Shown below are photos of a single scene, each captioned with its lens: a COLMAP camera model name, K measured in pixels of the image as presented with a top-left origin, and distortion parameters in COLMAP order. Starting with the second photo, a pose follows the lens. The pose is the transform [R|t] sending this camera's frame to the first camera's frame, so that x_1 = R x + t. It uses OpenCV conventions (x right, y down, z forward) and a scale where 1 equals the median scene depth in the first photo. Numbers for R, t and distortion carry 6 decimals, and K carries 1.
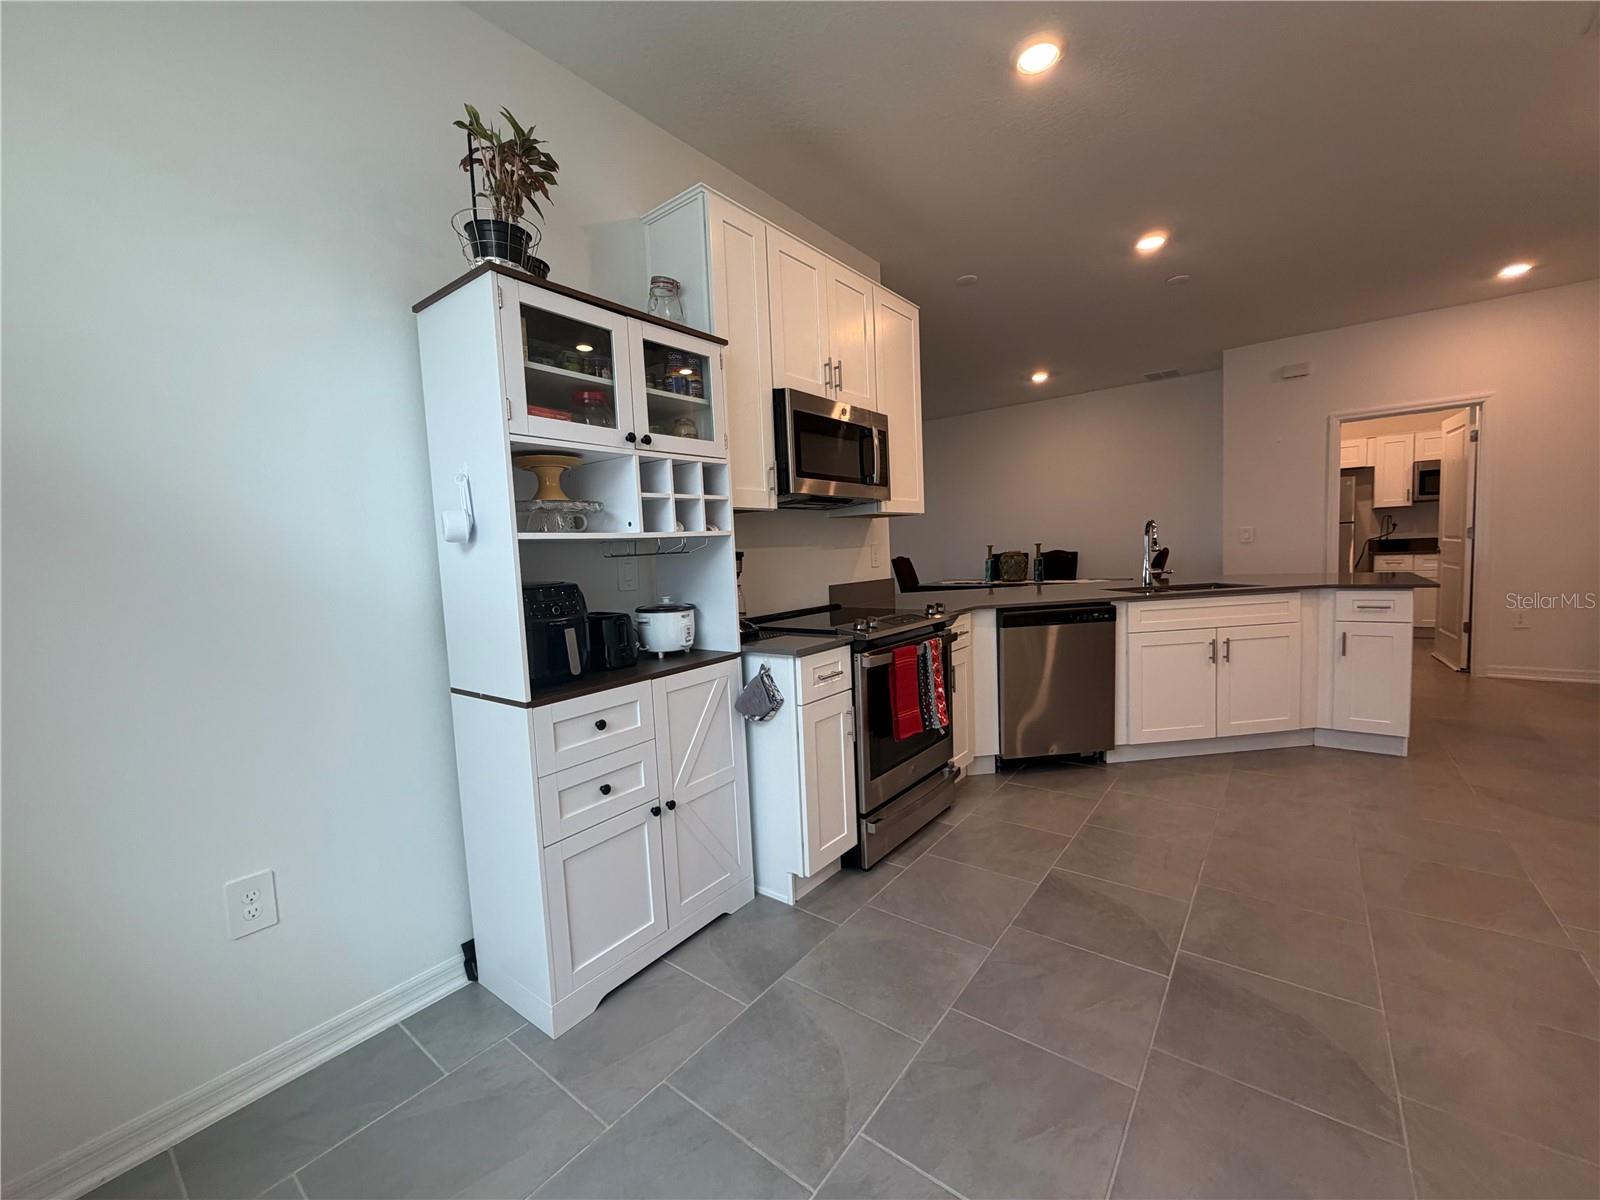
lens RADIAL K [[638.5, 0, 798.5], [0, 638.5, 595.5], [0, 0, 1]] dist [0.002140, 0.000063]
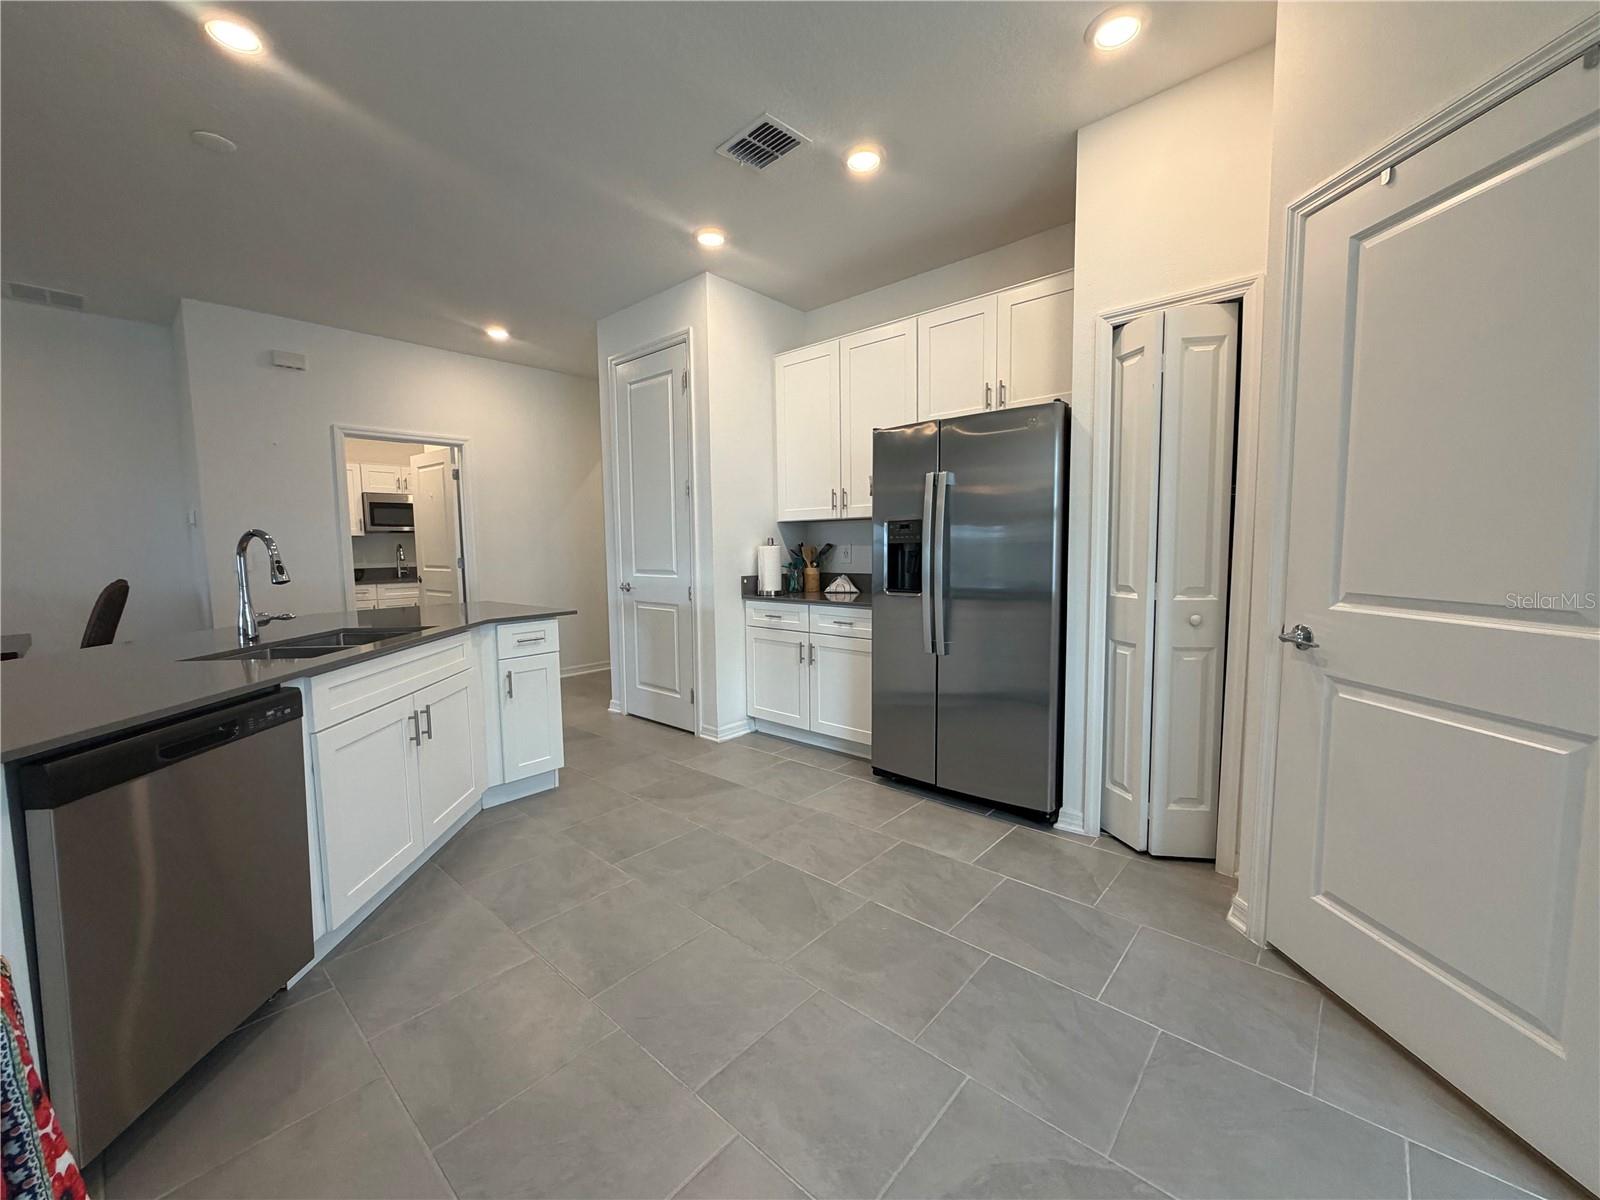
lens RADIAL K [[638.5, 0, 794.6], [0, 638.5, 594.8], [0, 0, 1]] dist [0.002140, 0.000063]
pose [[0.070273, -0.034886, 0.996918, 0.003033], [0.084786, 0.995981, 0.028877, -0.026705], [-0.993918, 0.082495, 0.072948, 0.362506]]
